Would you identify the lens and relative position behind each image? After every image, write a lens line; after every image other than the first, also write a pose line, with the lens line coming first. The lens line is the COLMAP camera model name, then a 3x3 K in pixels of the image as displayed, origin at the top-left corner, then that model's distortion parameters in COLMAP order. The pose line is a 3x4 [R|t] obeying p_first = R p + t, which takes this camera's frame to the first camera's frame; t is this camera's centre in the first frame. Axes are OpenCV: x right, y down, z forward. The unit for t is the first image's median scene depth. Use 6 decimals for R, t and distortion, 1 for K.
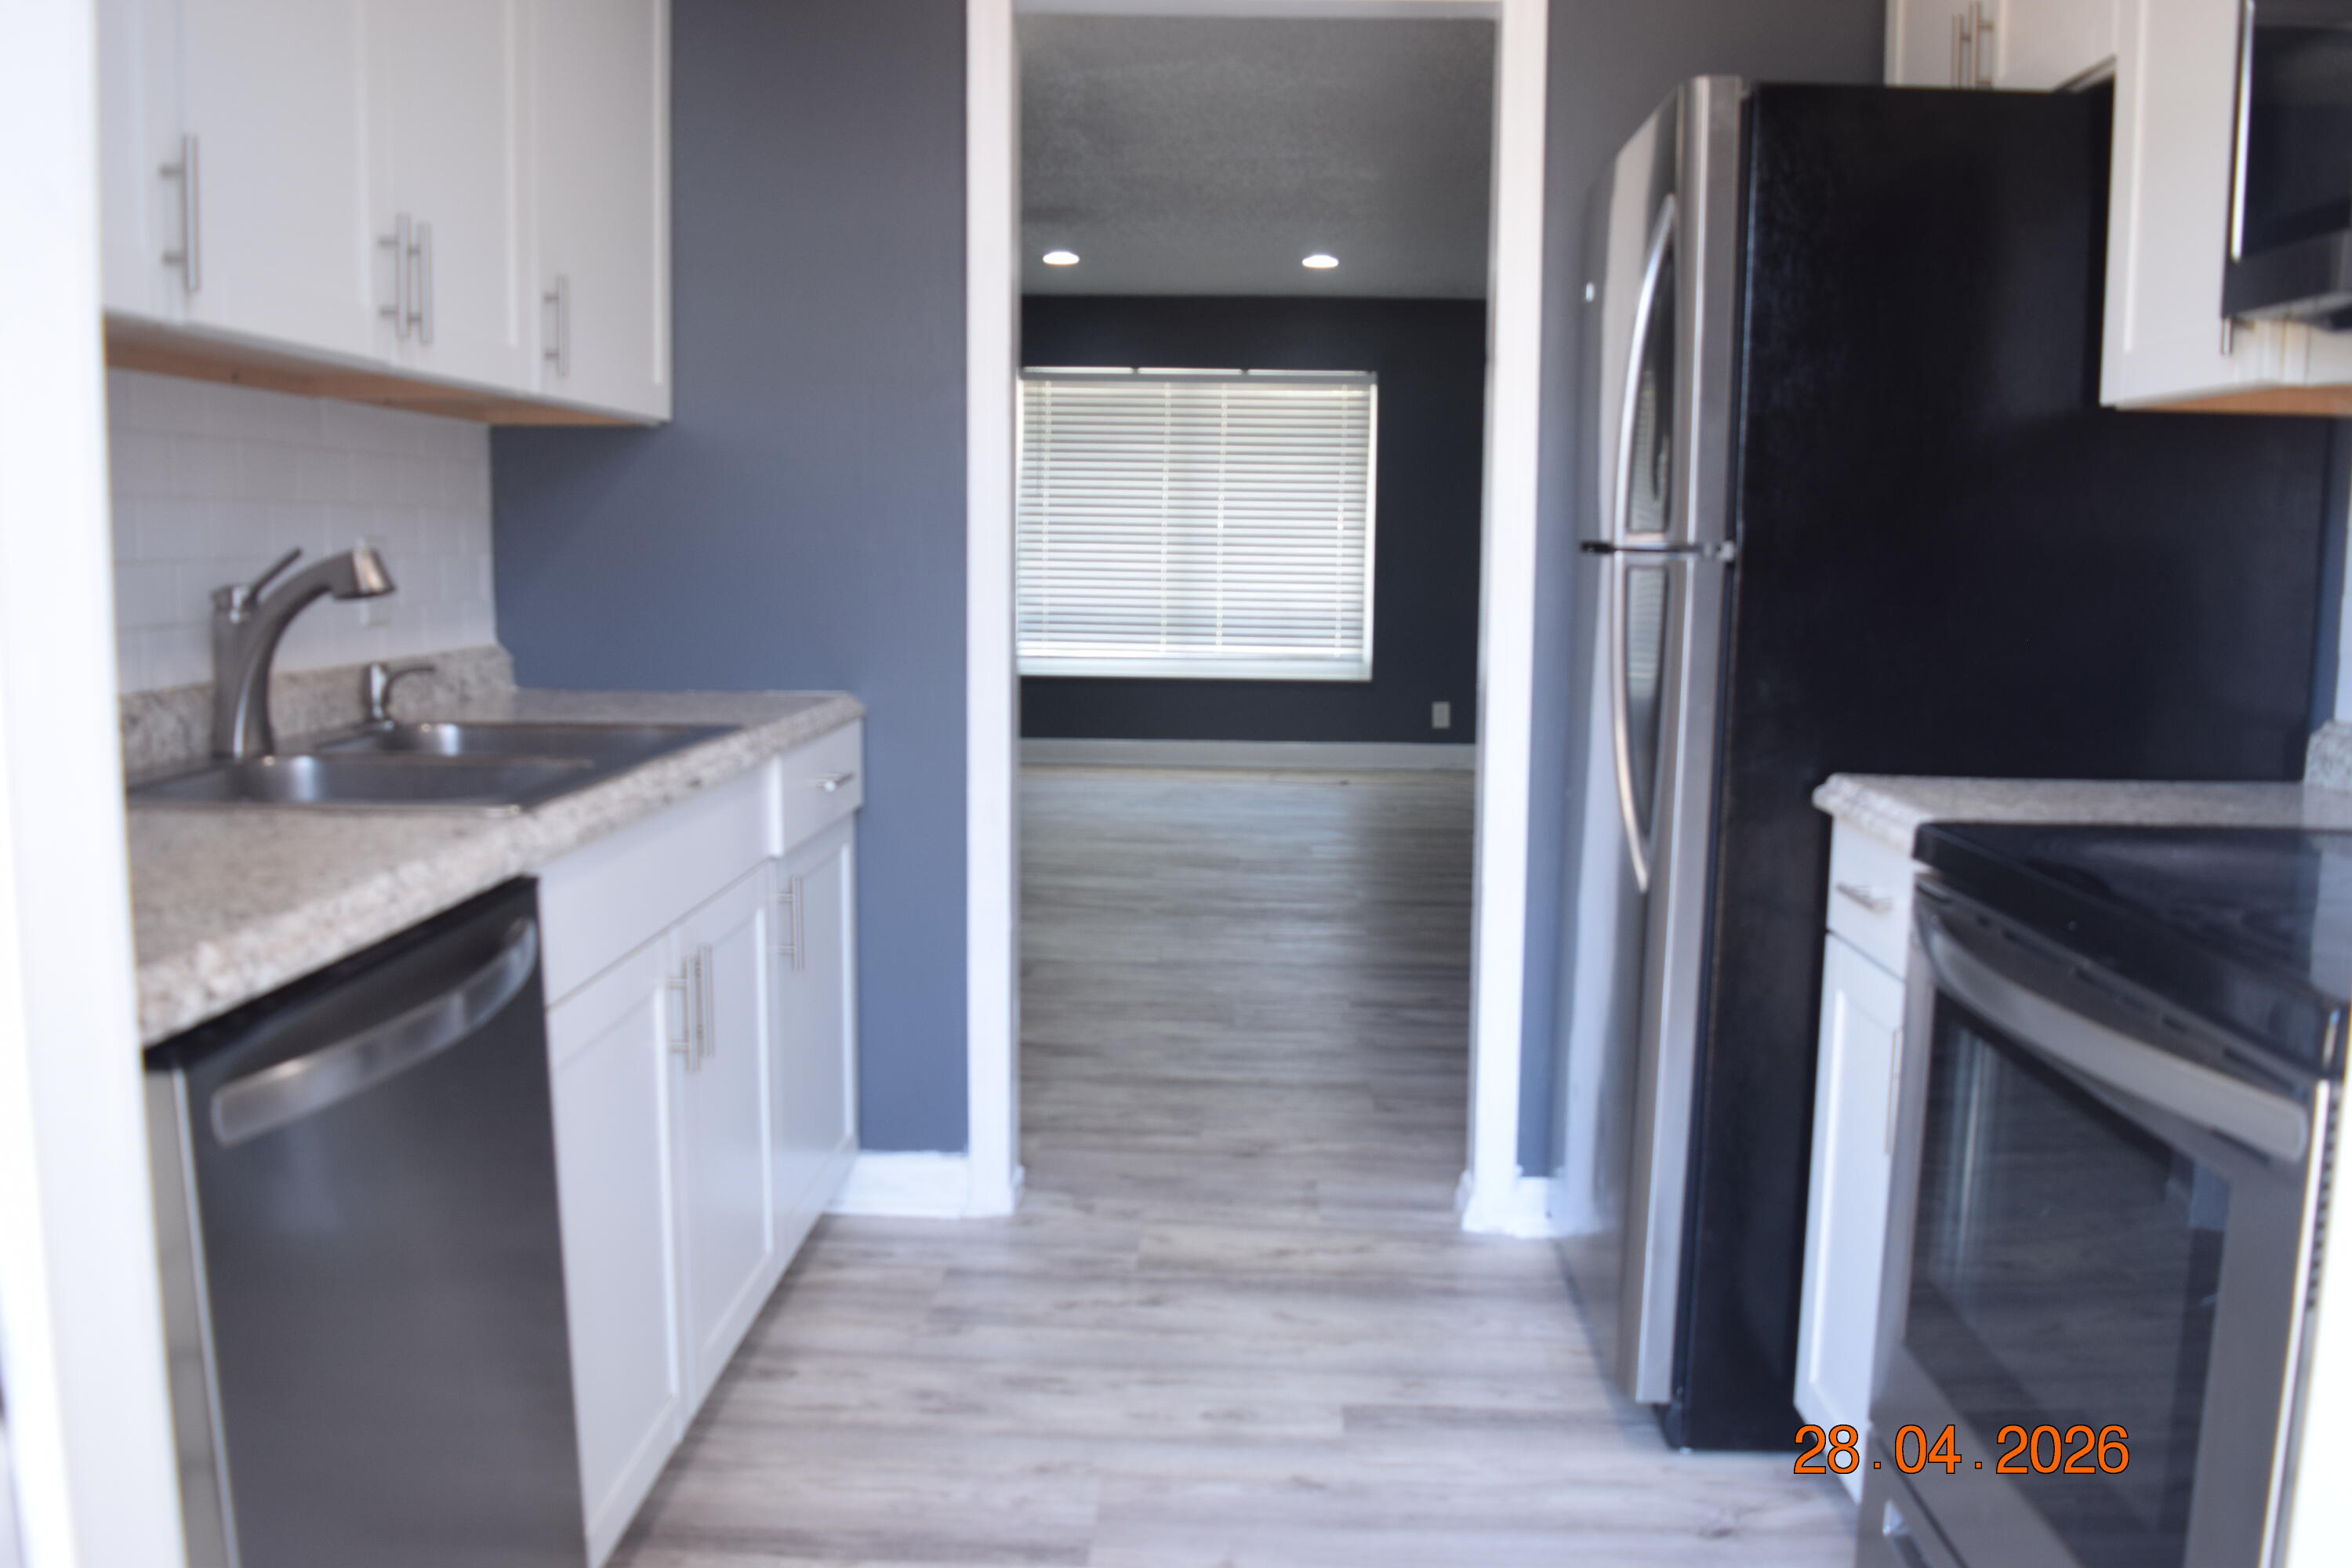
lens RADIAL K [[1855.9, 0, 1181.6], [0, 1855.9, 779.9], [0, 0, 1]] dist [-0.092590, 0.013489]
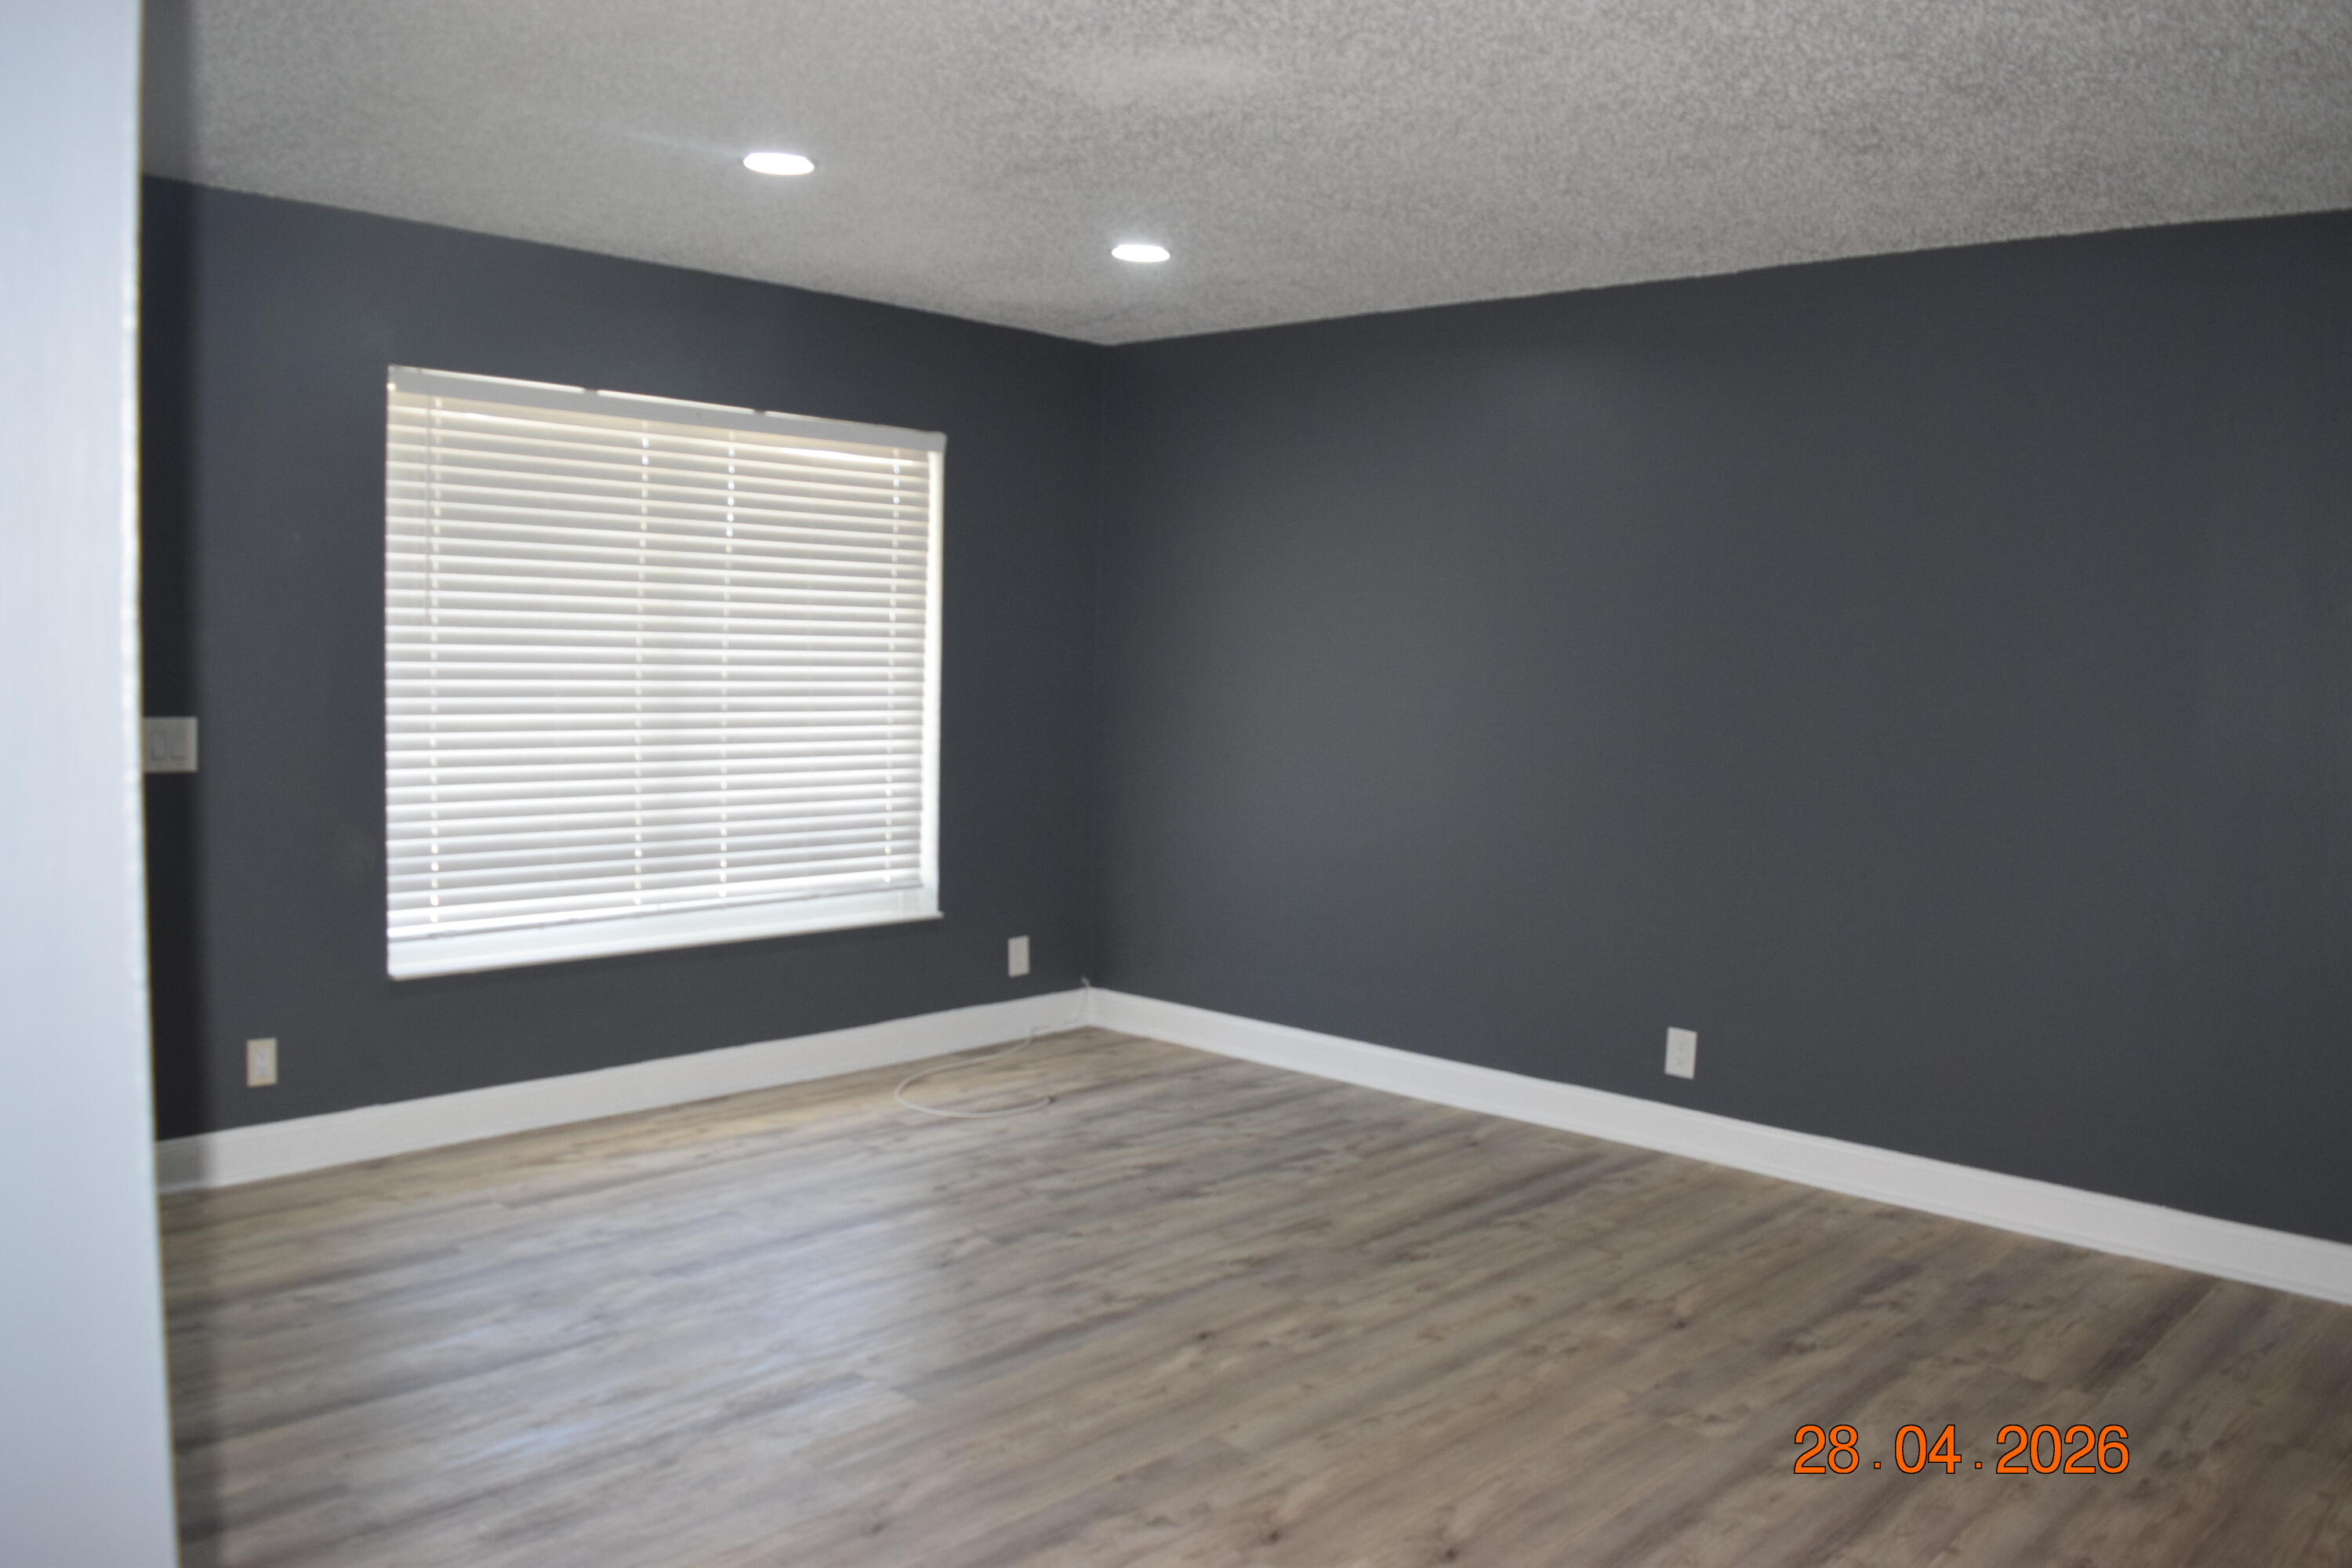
lens RADIAL K [[1855.9, 0, 1181.6], [0, 1855.9, 779.9], [0, 0, 1]] dist [-0.092590, 0.013489]
pose [[0.649155, -0.052548, 0.758839, -0.991460], [0.080964, 0.996717, -0.000240, -0.287184], [-0.756335, 0.061594, 0.651279, 1.604151]]
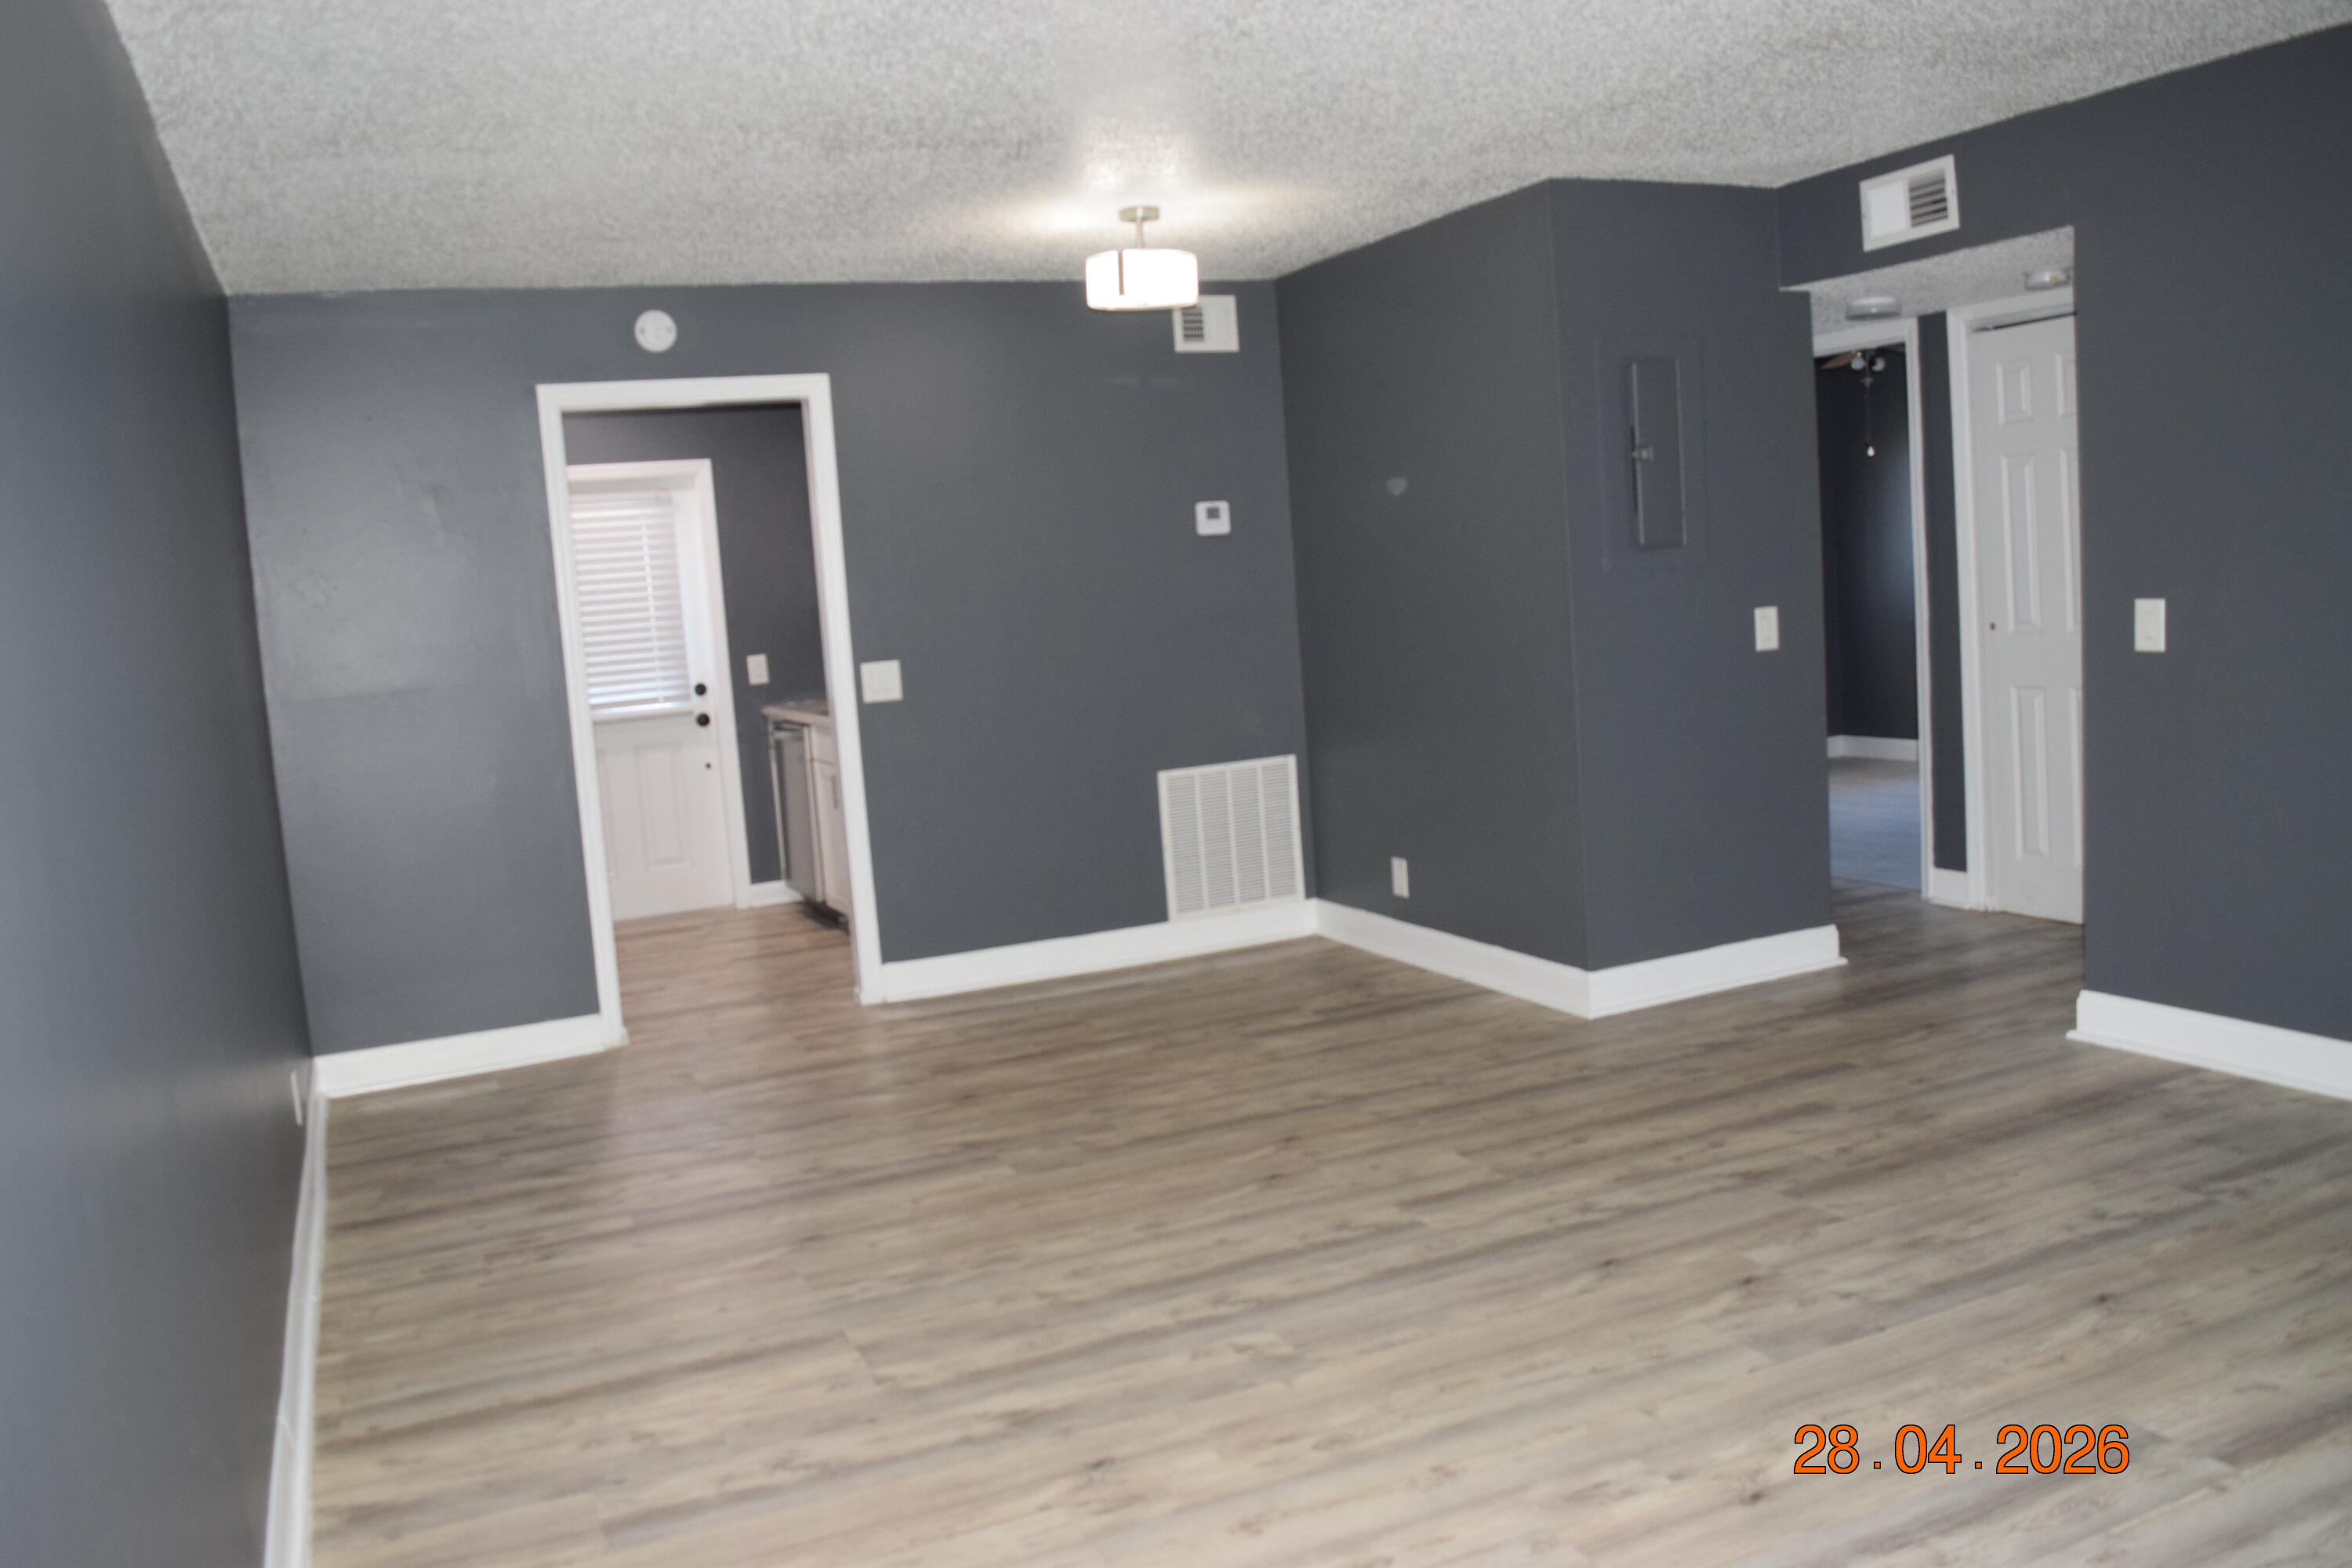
lens RADIAL K [[1855.9, 0, 1181.6], [0, 1855.9, 779.9], [0, 0, 1]] dist [-0.092590, 0.013489]
pose [[-0.892155, 0.103735, -0.439657, 0.453915], [0.002426, 0.974362, 0.224974, -0.445378], [0.451723, 0.199645, -0.869533, 2.916348]]
